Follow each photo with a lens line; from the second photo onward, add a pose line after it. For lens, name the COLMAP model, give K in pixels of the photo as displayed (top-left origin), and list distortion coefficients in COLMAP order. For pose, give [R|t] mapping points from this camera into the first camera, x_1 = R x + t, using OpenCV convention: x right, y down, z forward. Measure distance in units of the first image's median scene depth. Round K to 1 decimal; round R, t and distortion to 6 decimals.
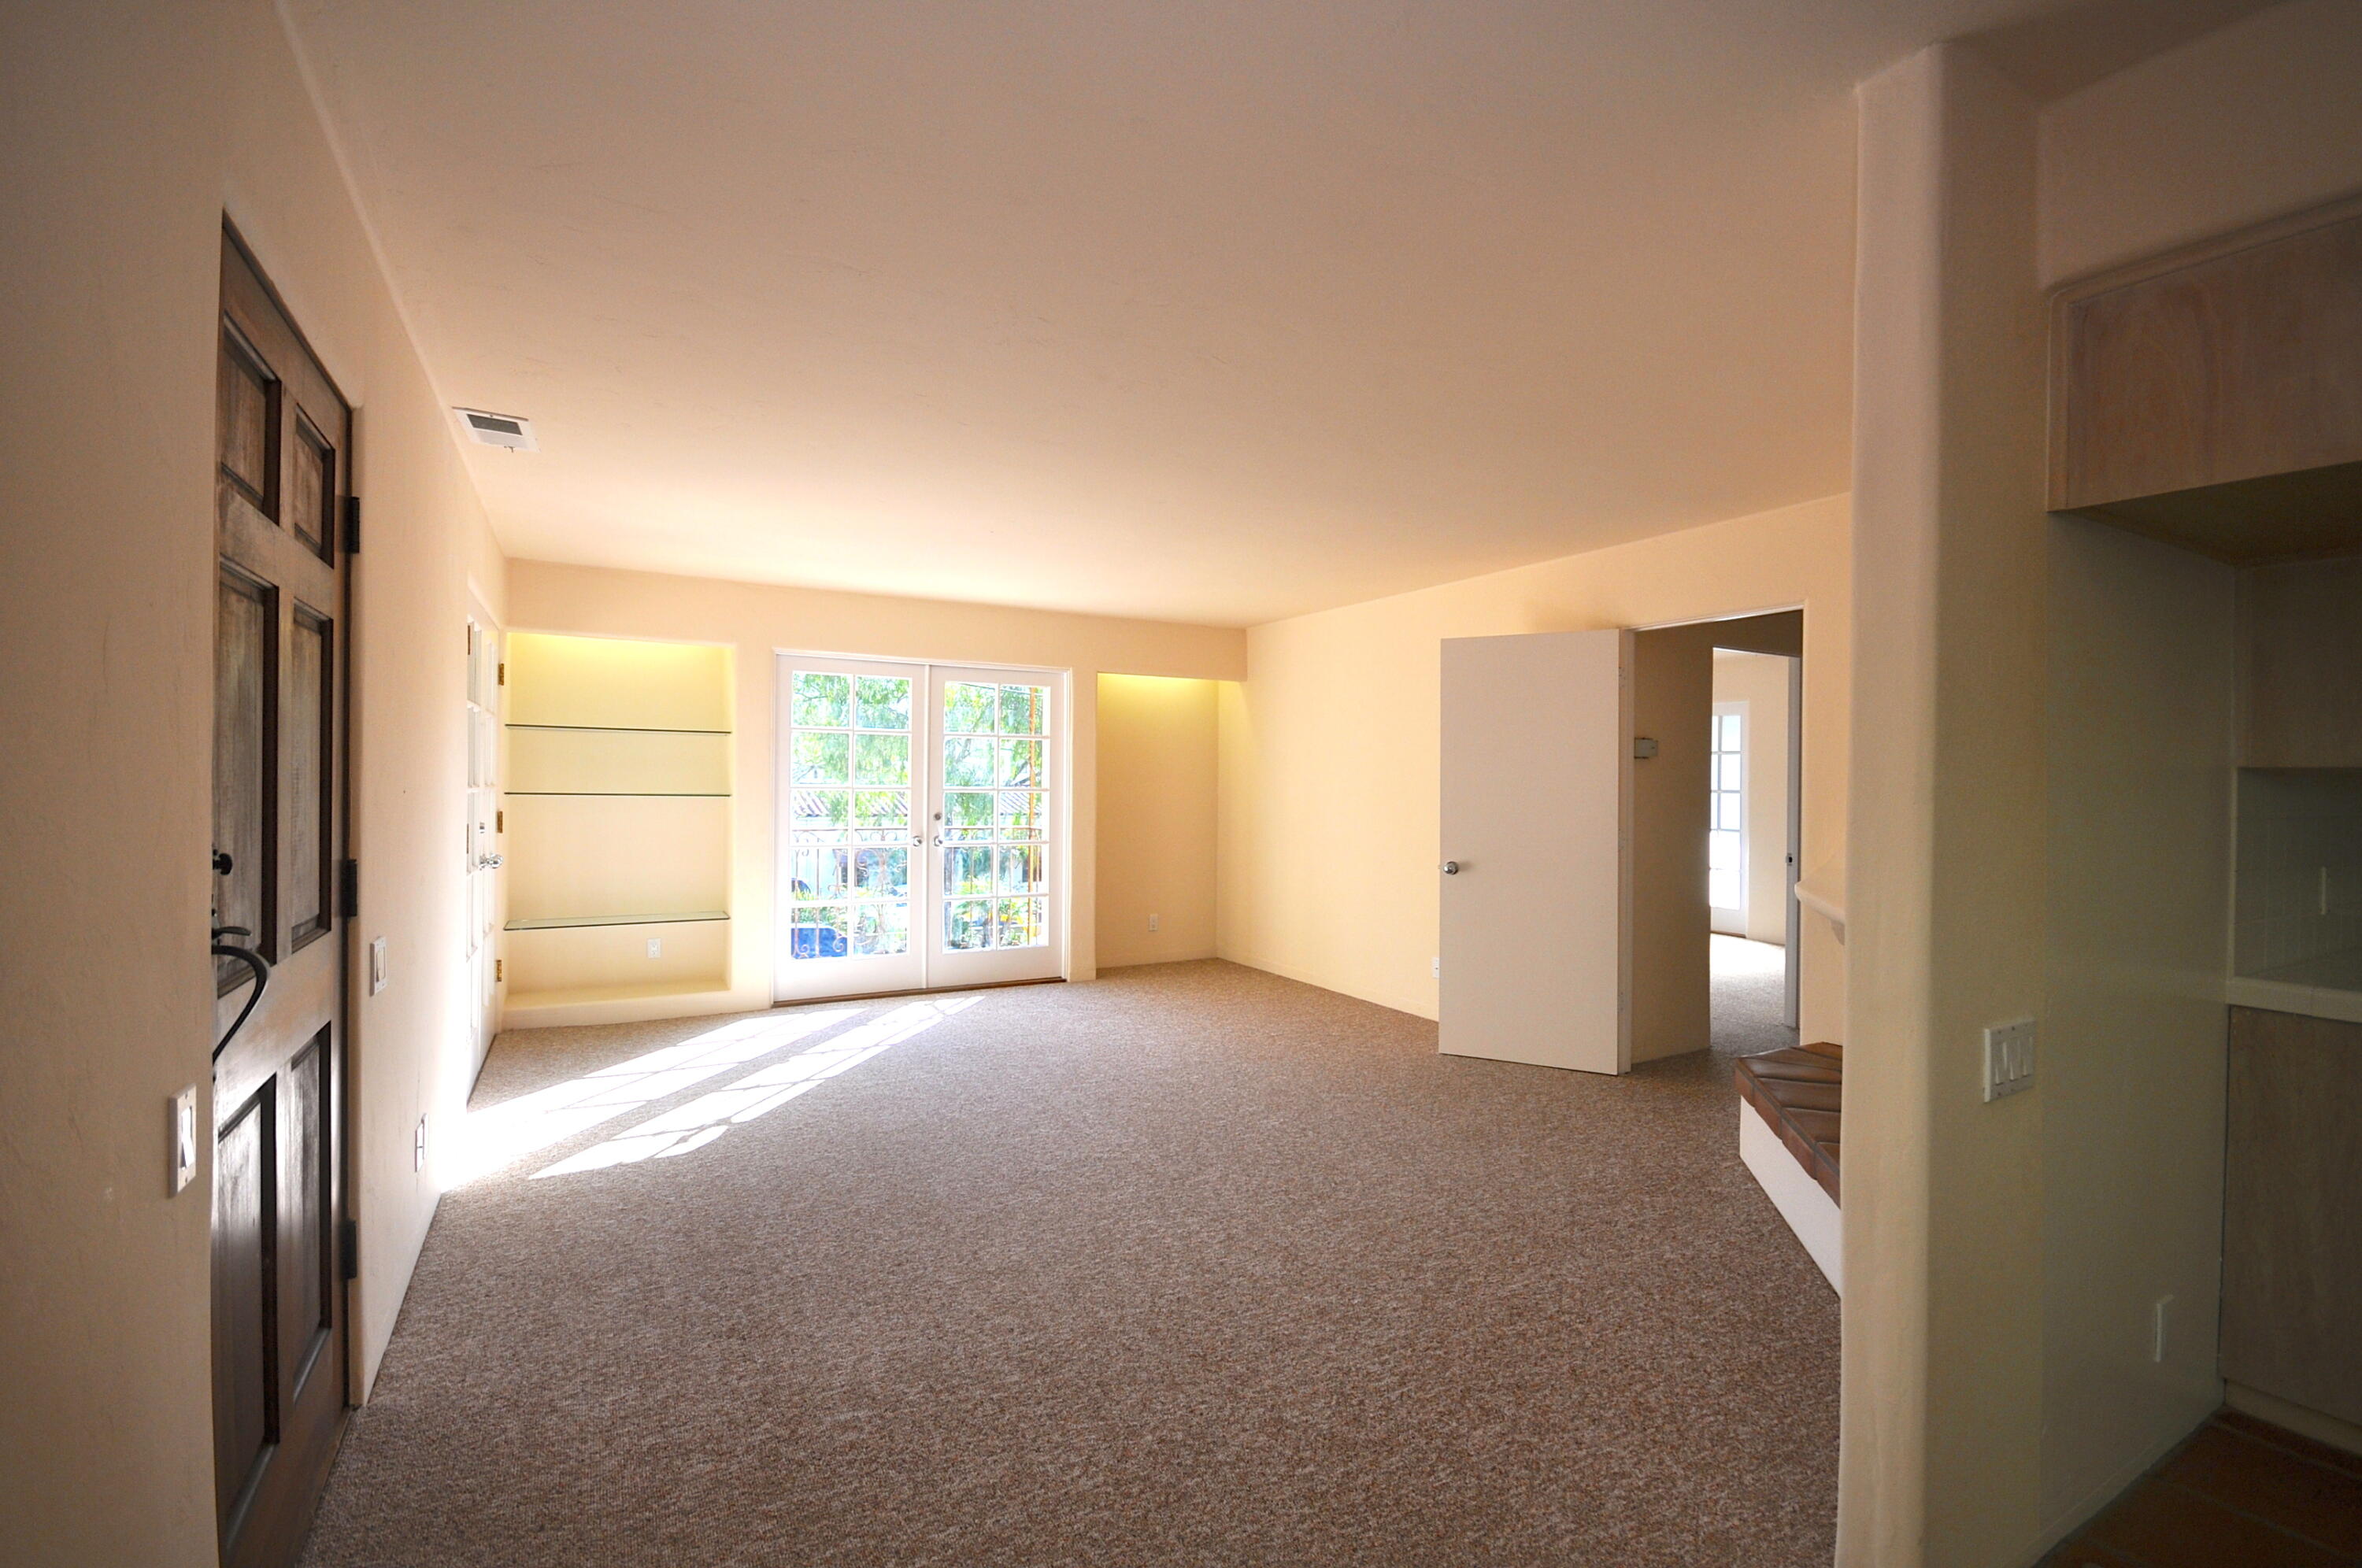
lens RADIAL K [[1031.4, 0, 1186.3], [0, 1031.4, 784.9], [0, 0, 1]] dist [-0.002654, -0.000184]
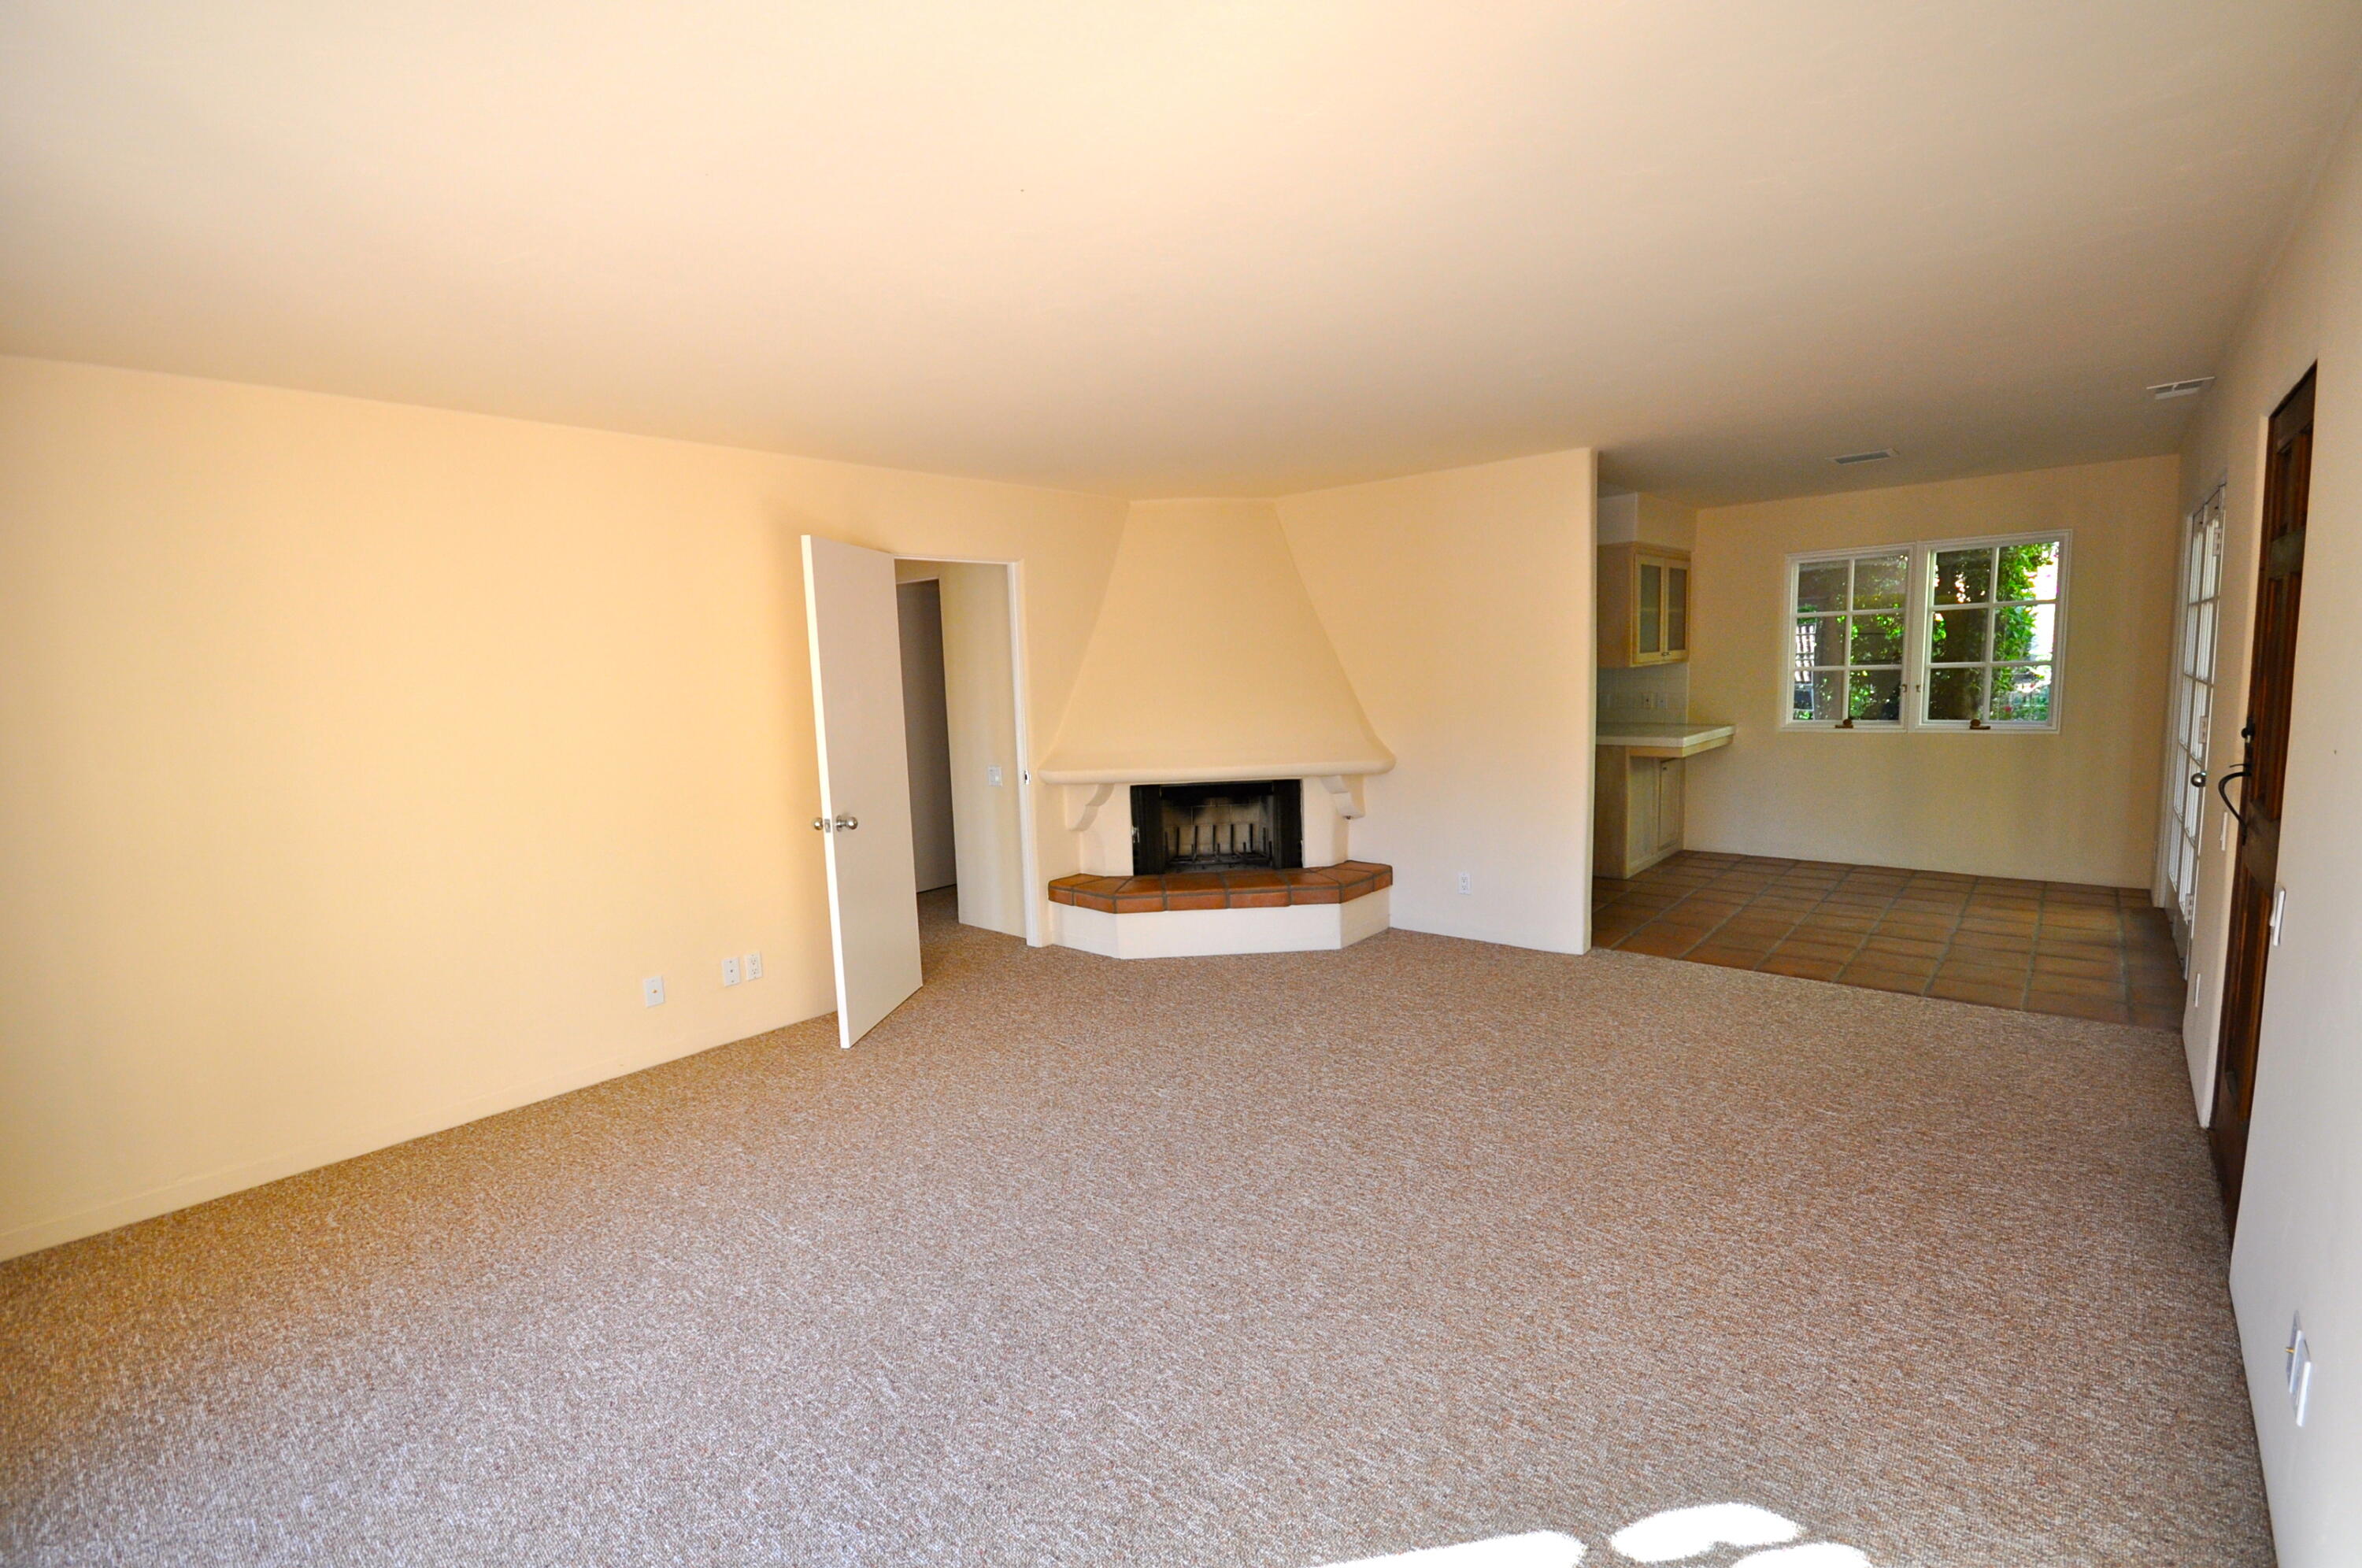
lens RADIAL K [[1031.4, 0, 1181.4], [0, 1031.4, 775.0], [0, 0, 1]] dist [-0.002654, -0.000184]
pose [[-0.329087, -0.099609, 0.939031, -0.945449], [0.036547, 0.992332, 0.118071, -0.068858], [-0.943592, 0.073174, -0.322923, 1.599288]]
